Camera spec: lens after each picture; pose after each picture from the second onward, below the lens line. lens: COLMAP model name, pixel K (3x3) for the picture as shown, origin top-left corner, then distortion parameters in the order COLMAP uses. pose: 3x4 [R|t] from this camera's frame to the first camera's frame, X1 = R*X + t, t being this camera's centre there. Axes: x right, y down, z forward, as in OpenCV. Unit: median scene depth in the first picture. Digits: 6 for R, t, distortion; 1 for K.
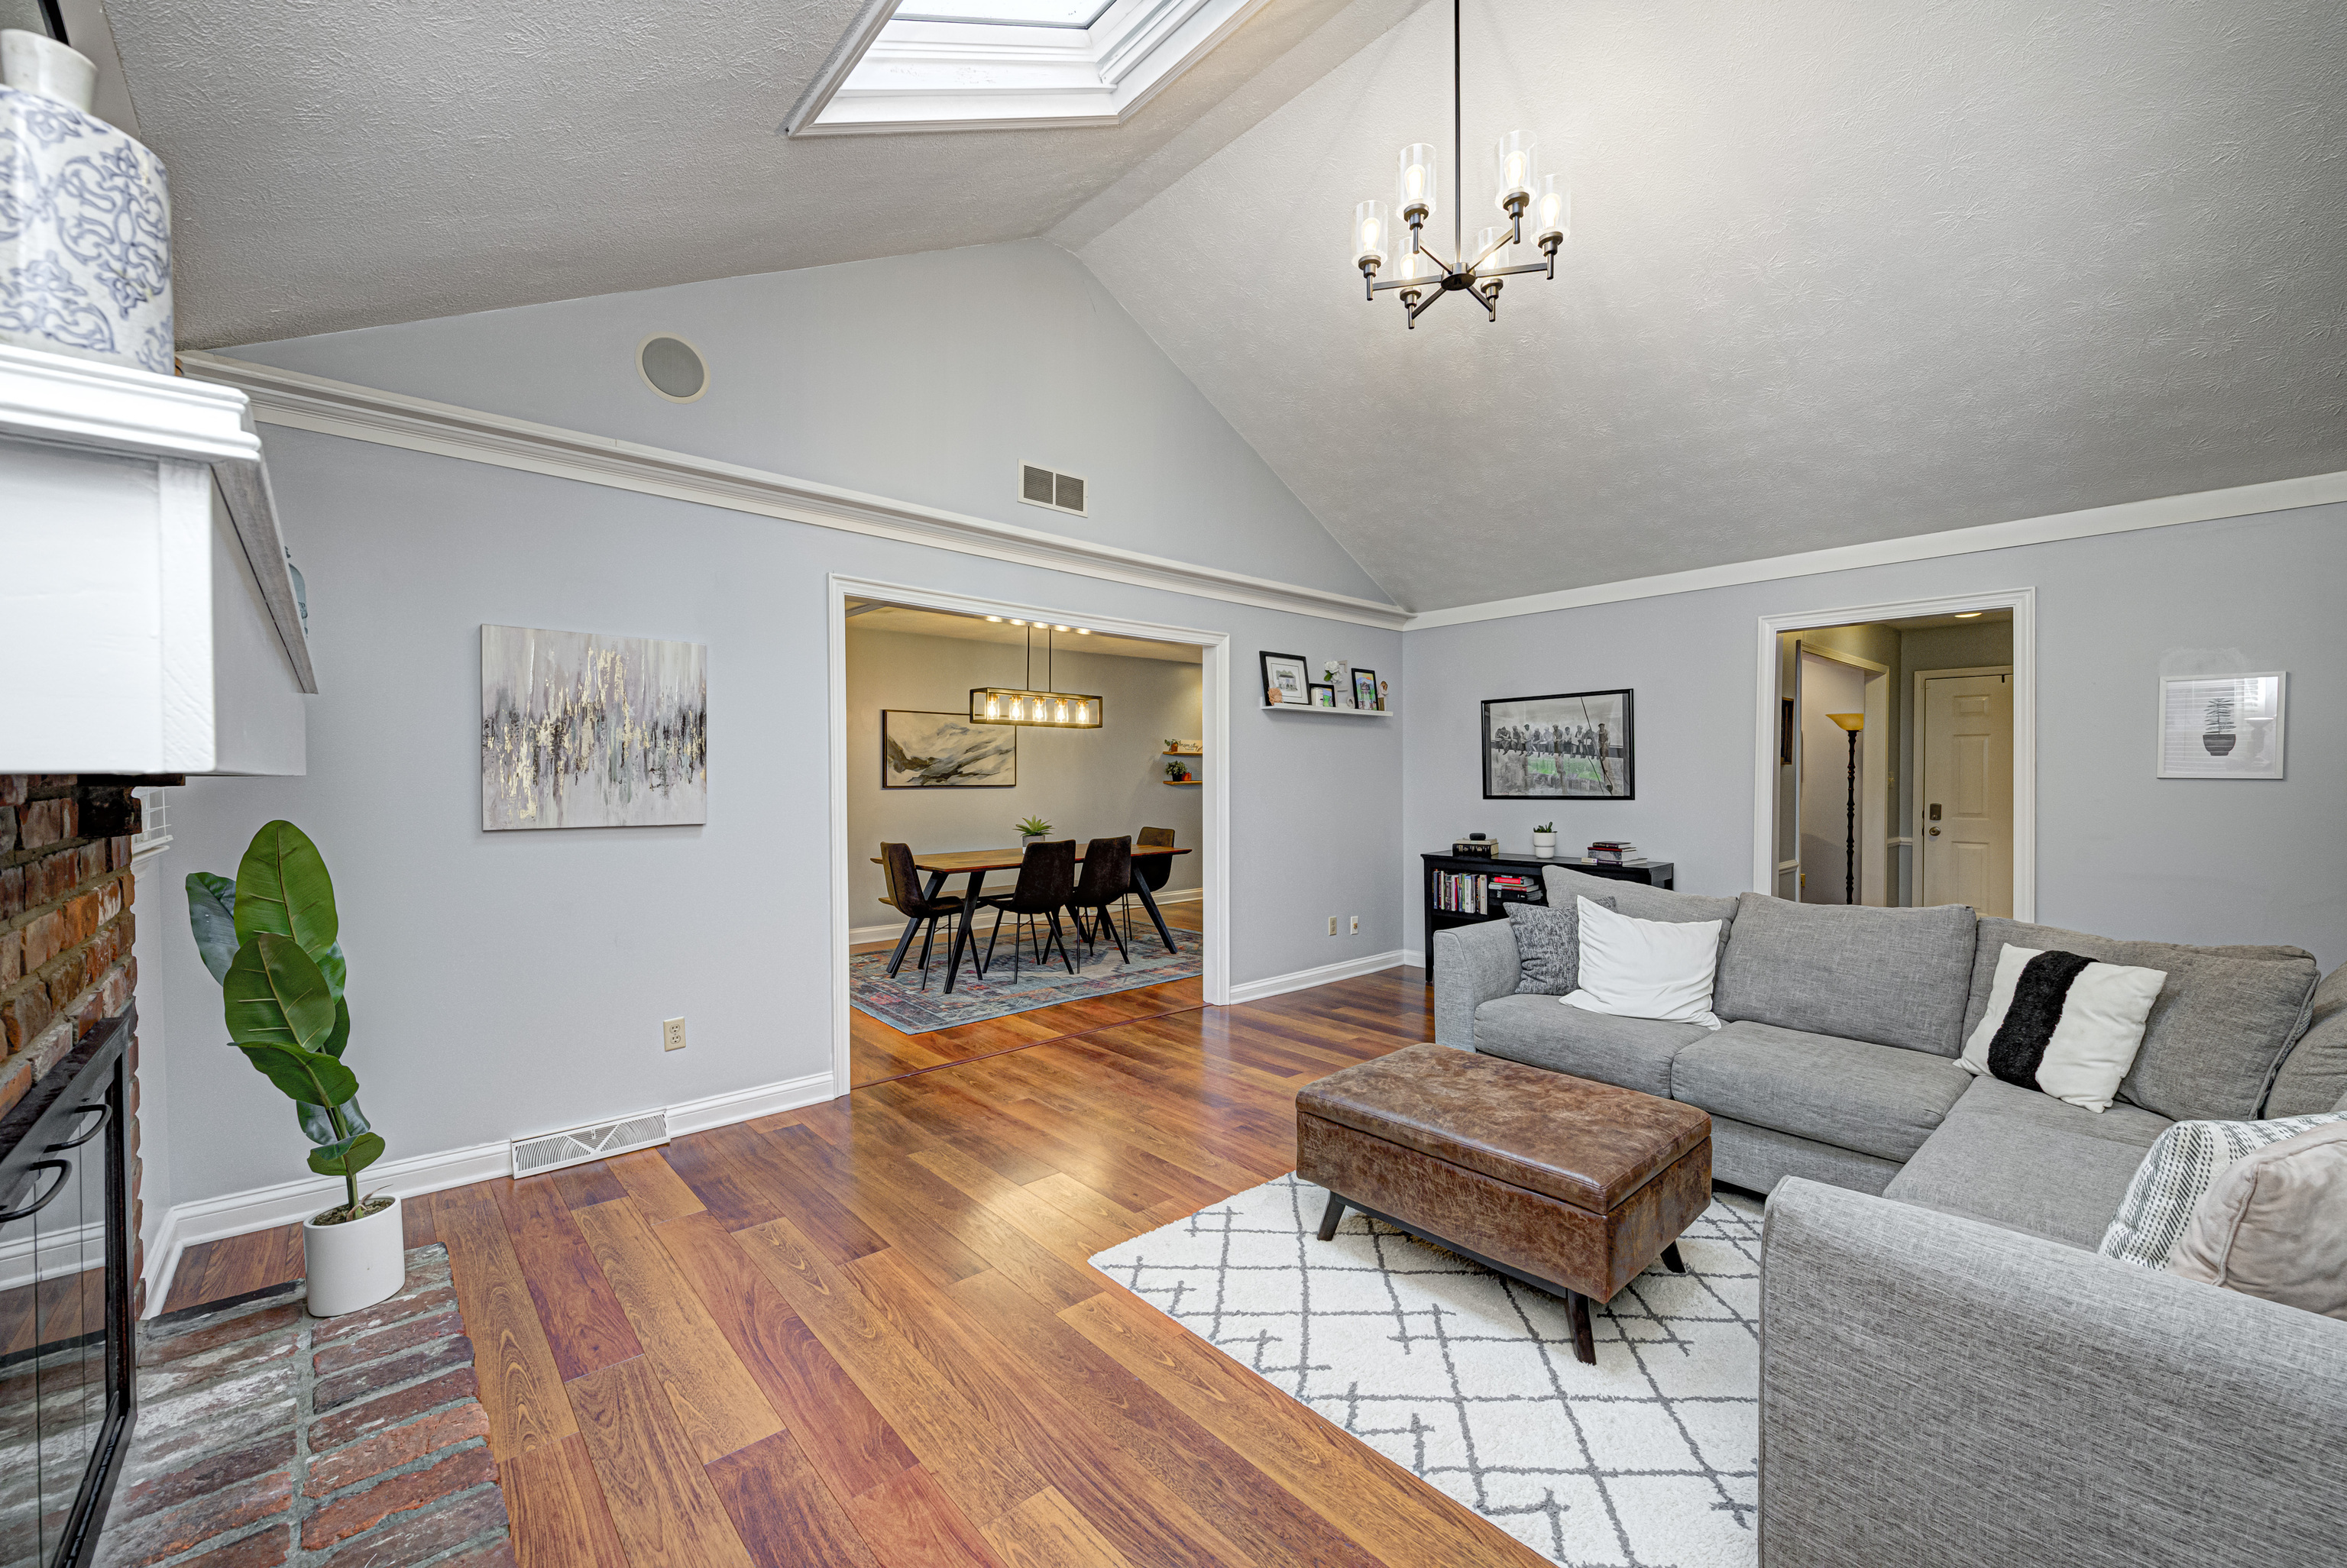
lens RADIAL K [[929.2, 0, 1171.8], [0, 929.2, 784.3], [0, 0, 1]] dist [0.003620, -0.003462]
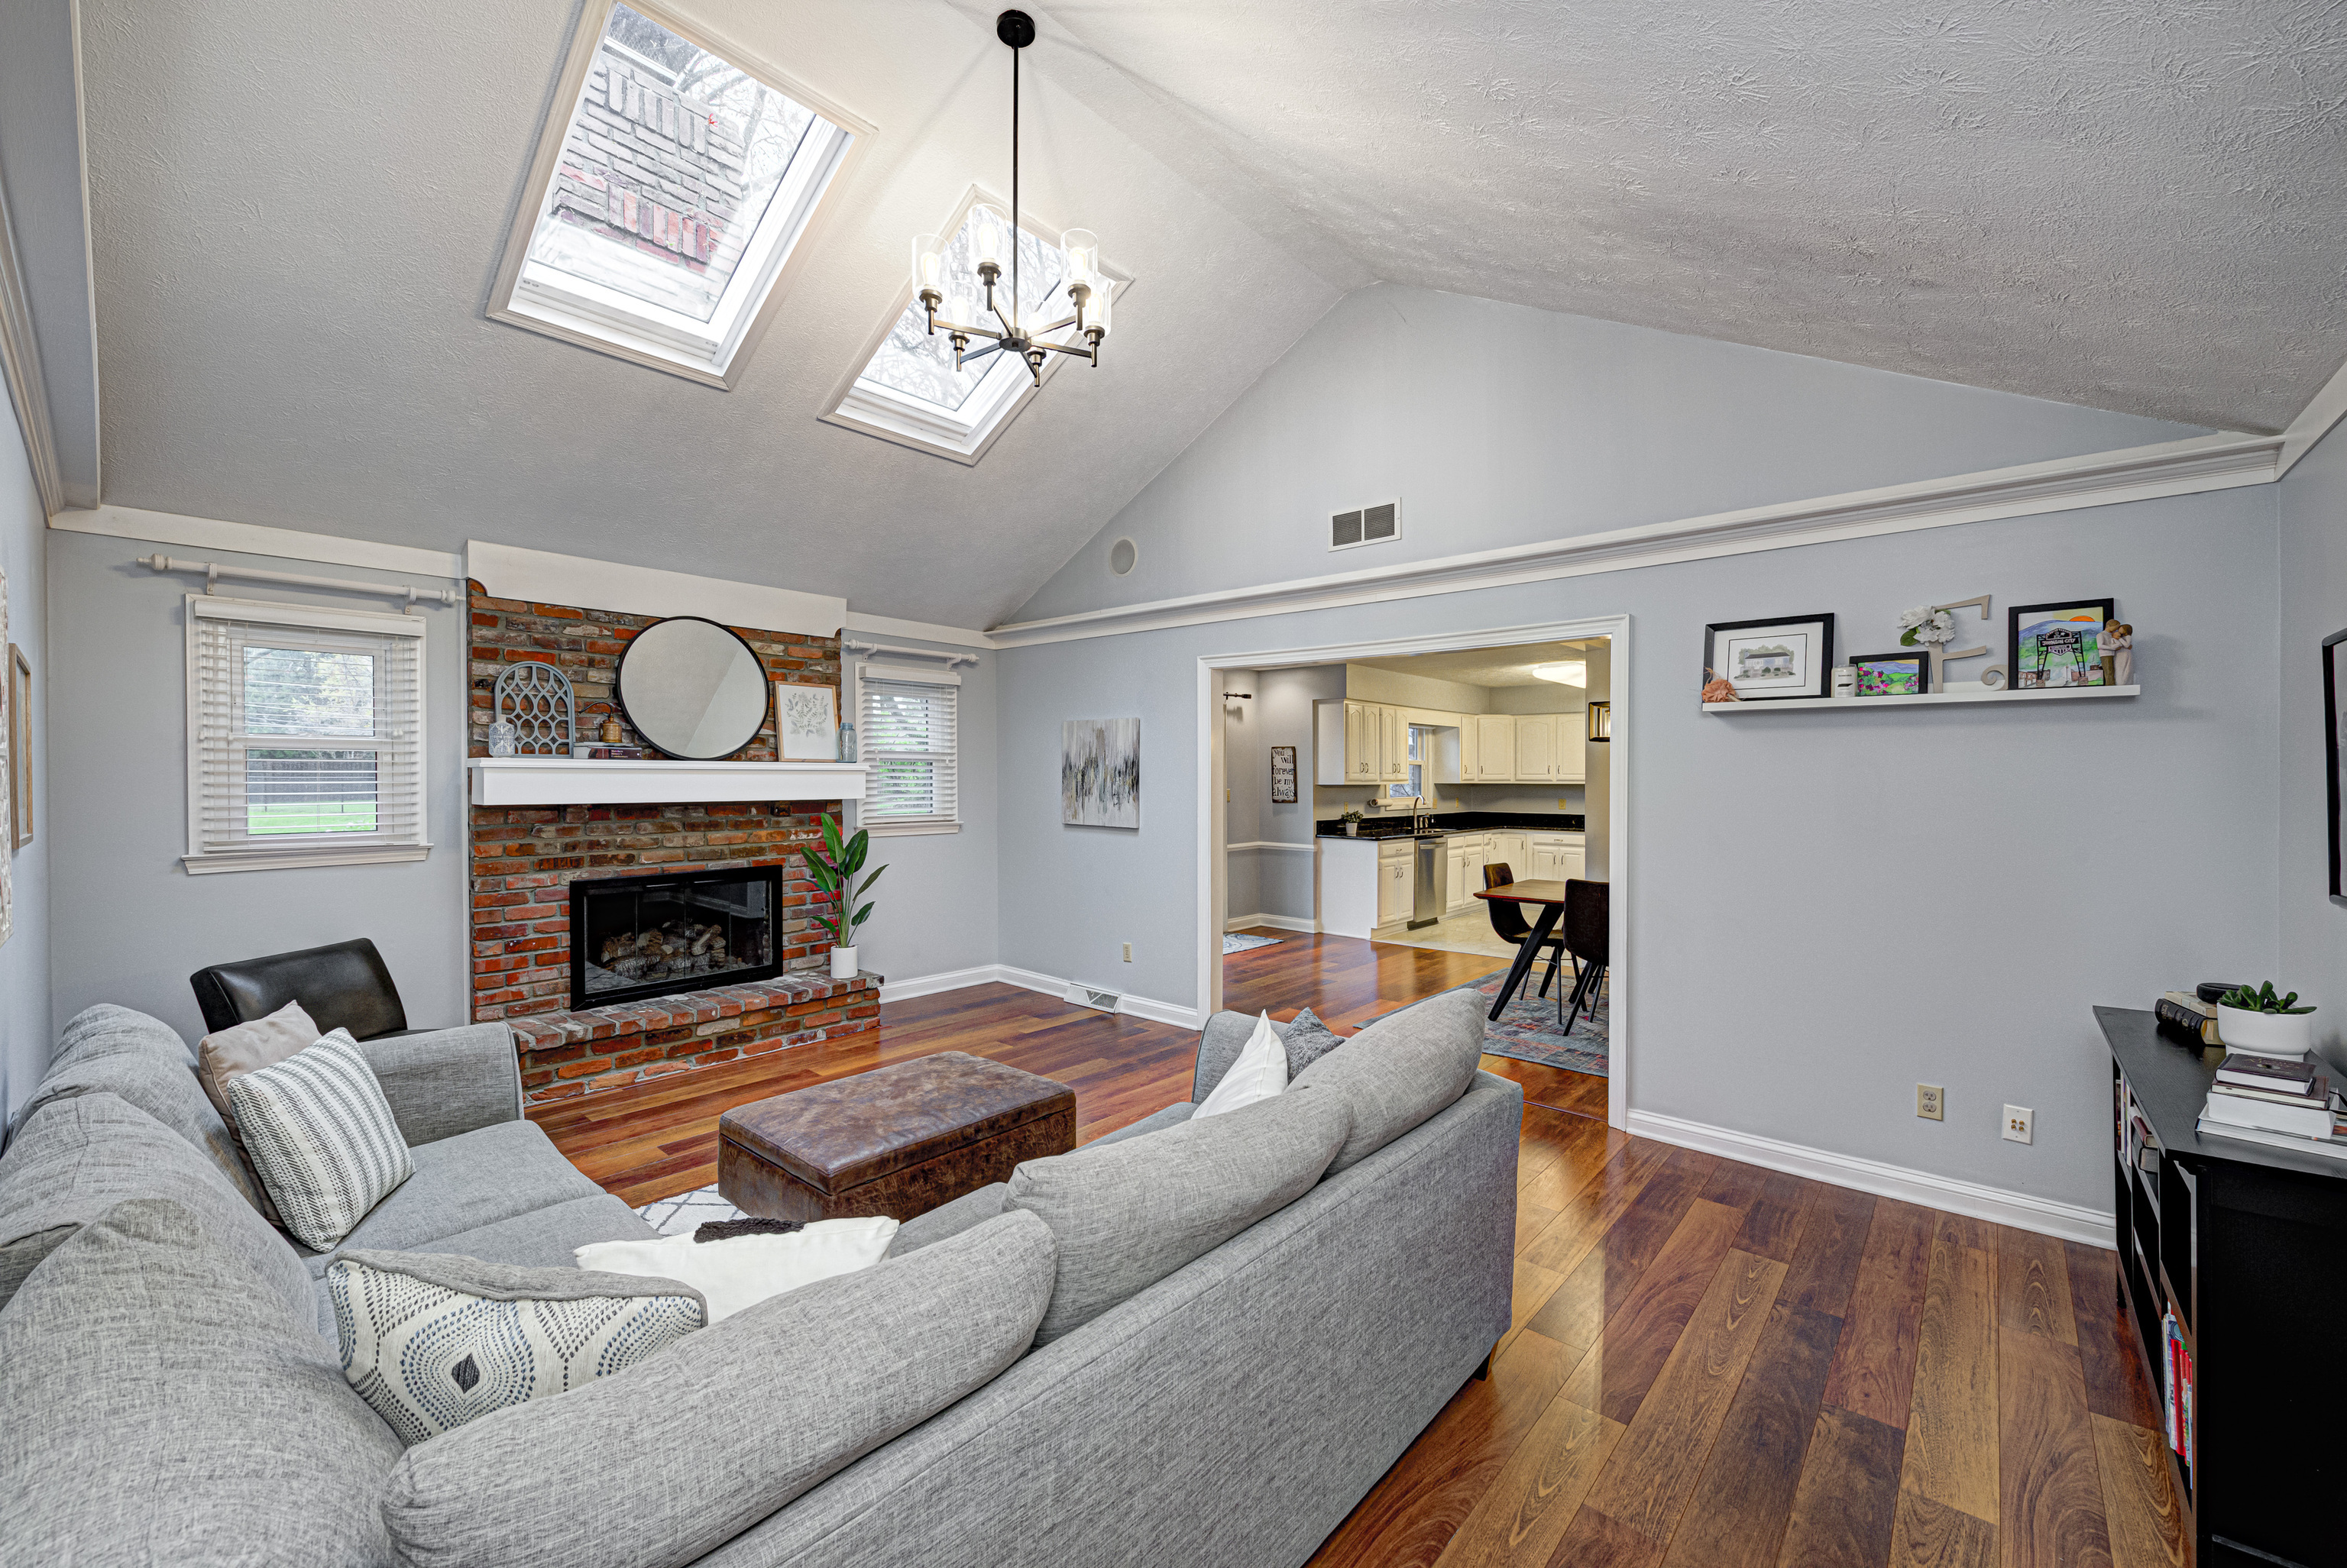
lens RADIAL K [[929.2, 0, 1176.4], [0, 929.2, 783.2], [0, 0, 1]] dist [0.003620, -0.003462]
pose [[0.123224, 0.010259, -0.992326, 0.819659], [-0.013359, 0.999873, 0.008678, -0.037359], [0.992289, 0.012187, 0.123345, 0.635219]]
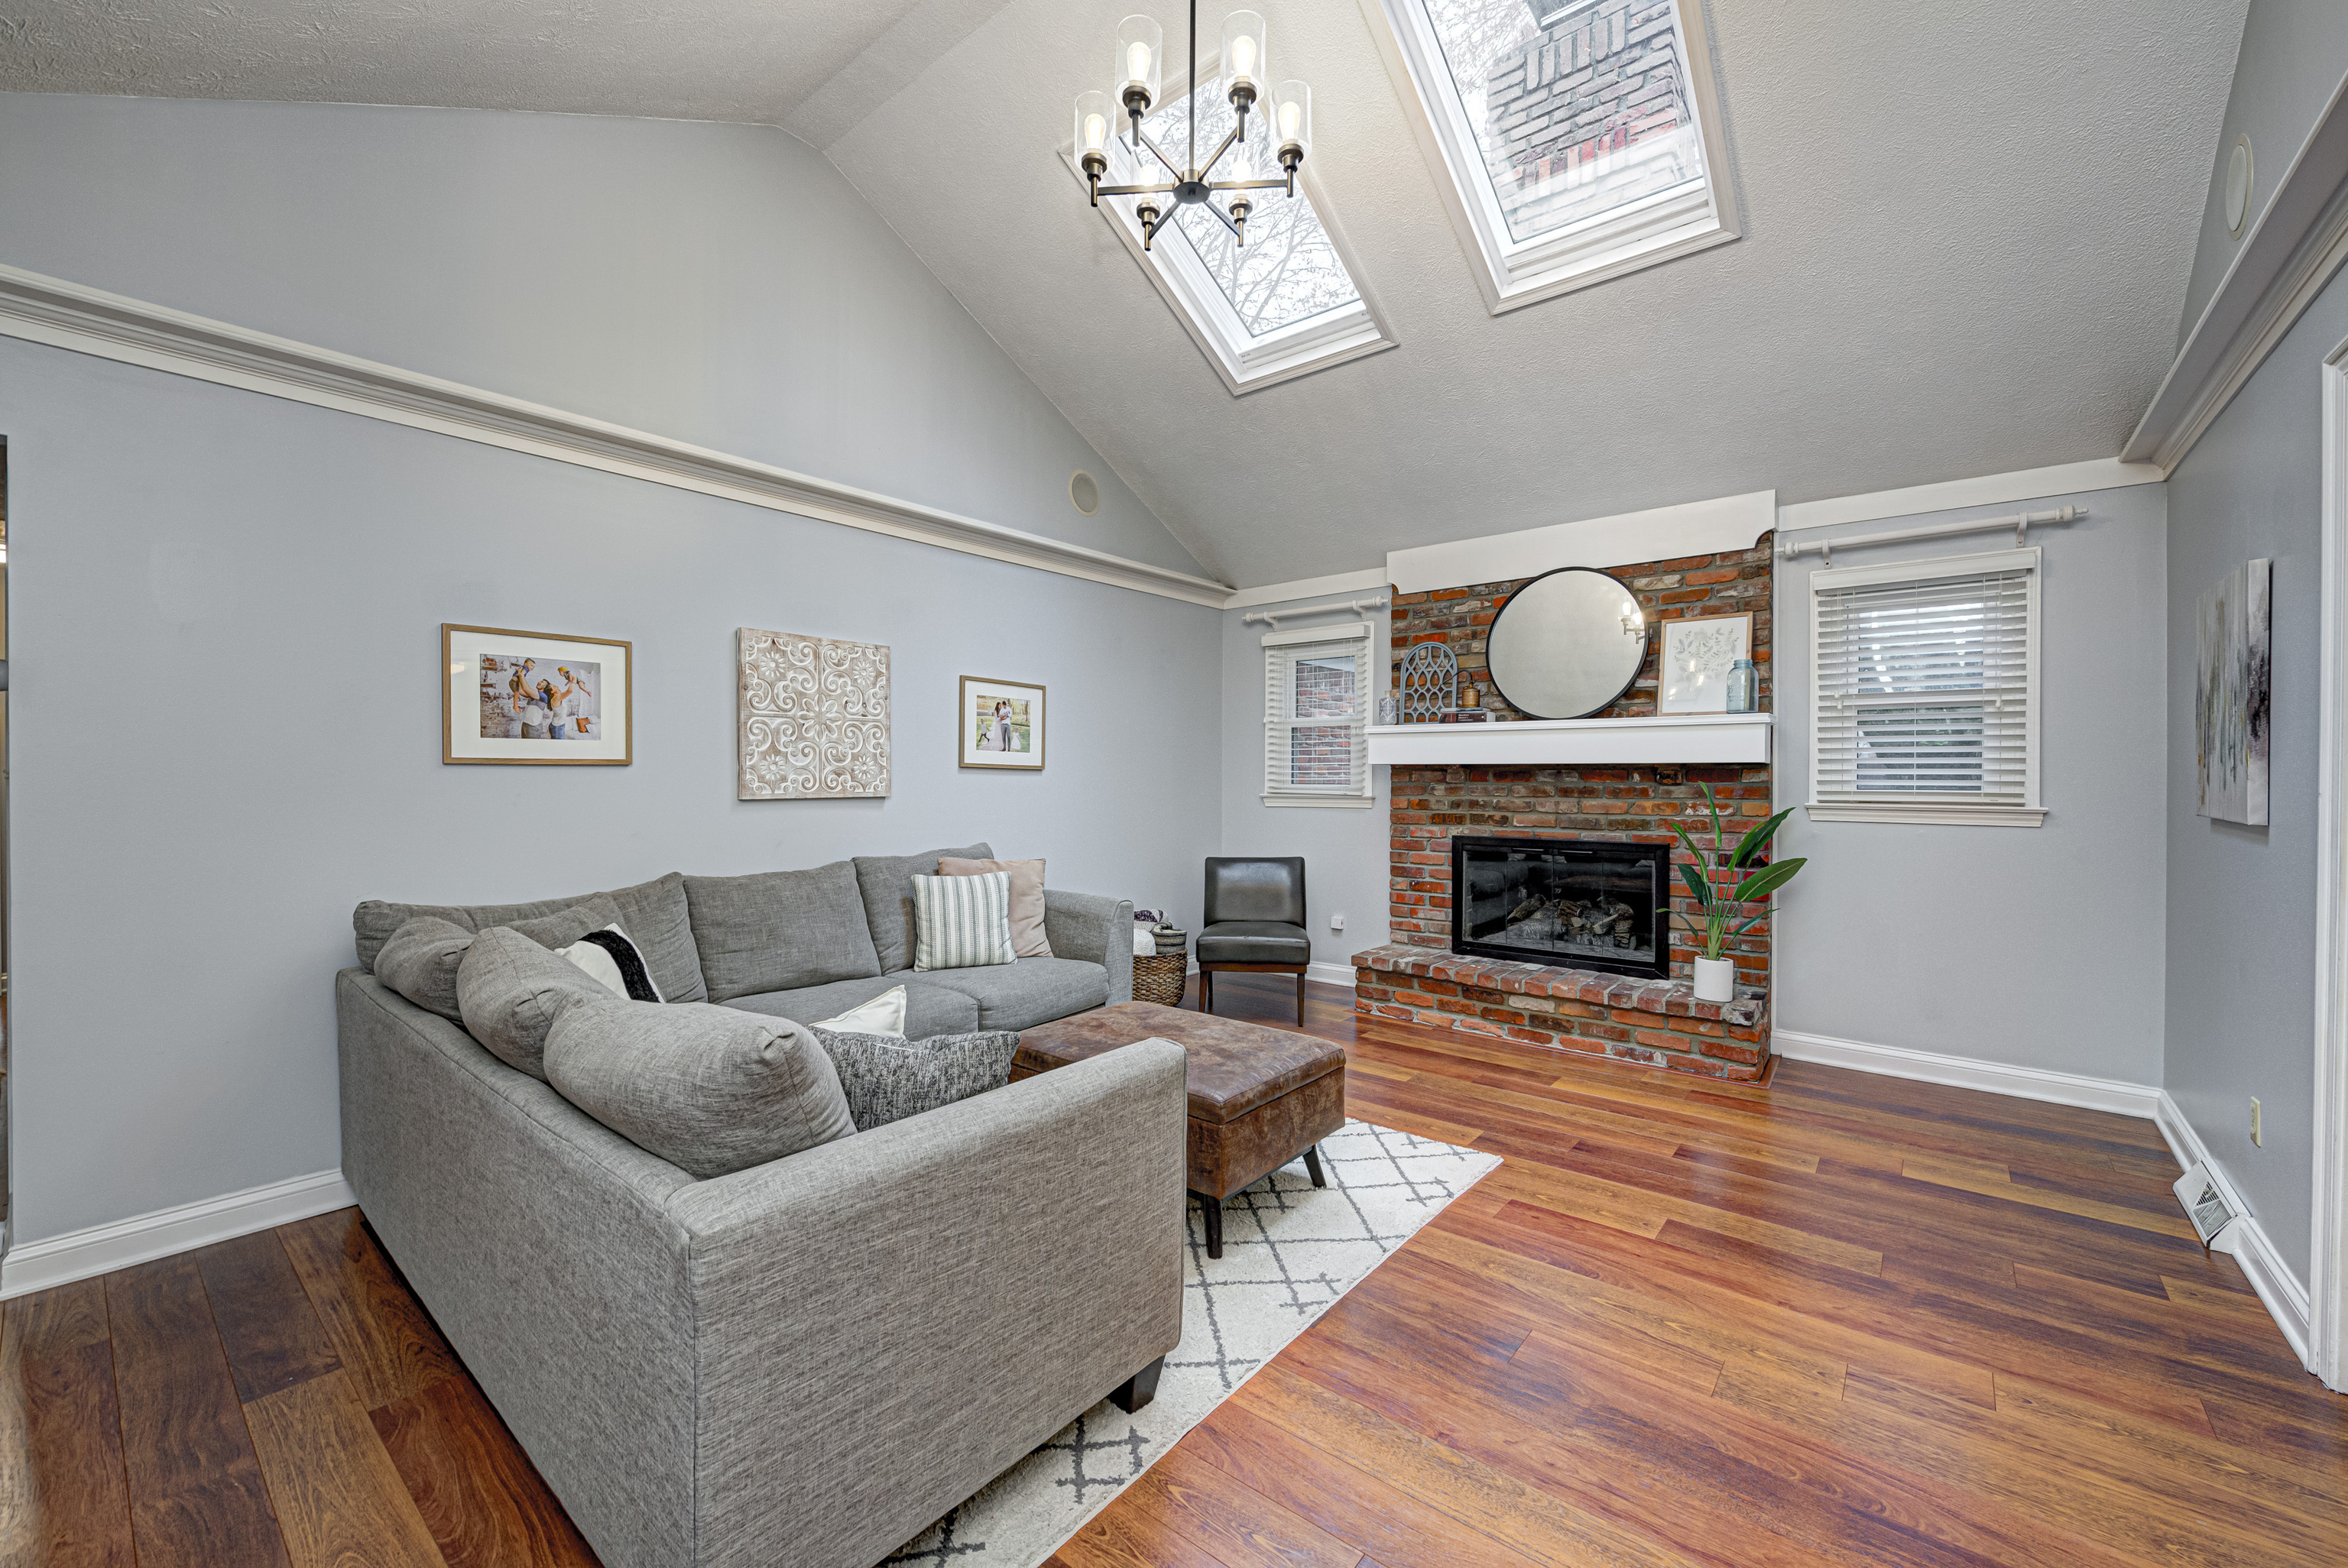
lens RADIAL K [[929.6, 0, 1174.7], [0, 929.6, 783.9], [0, 0, 1]] dist [0.003620, -0.003462]
pose [[-0.987734, 0.000356, -0.156145, 0.276903], [-0.002708, 0.999808, 0.019407, 0.001382], [0.156122, 0.019591, -0.987543, 1.128556]]
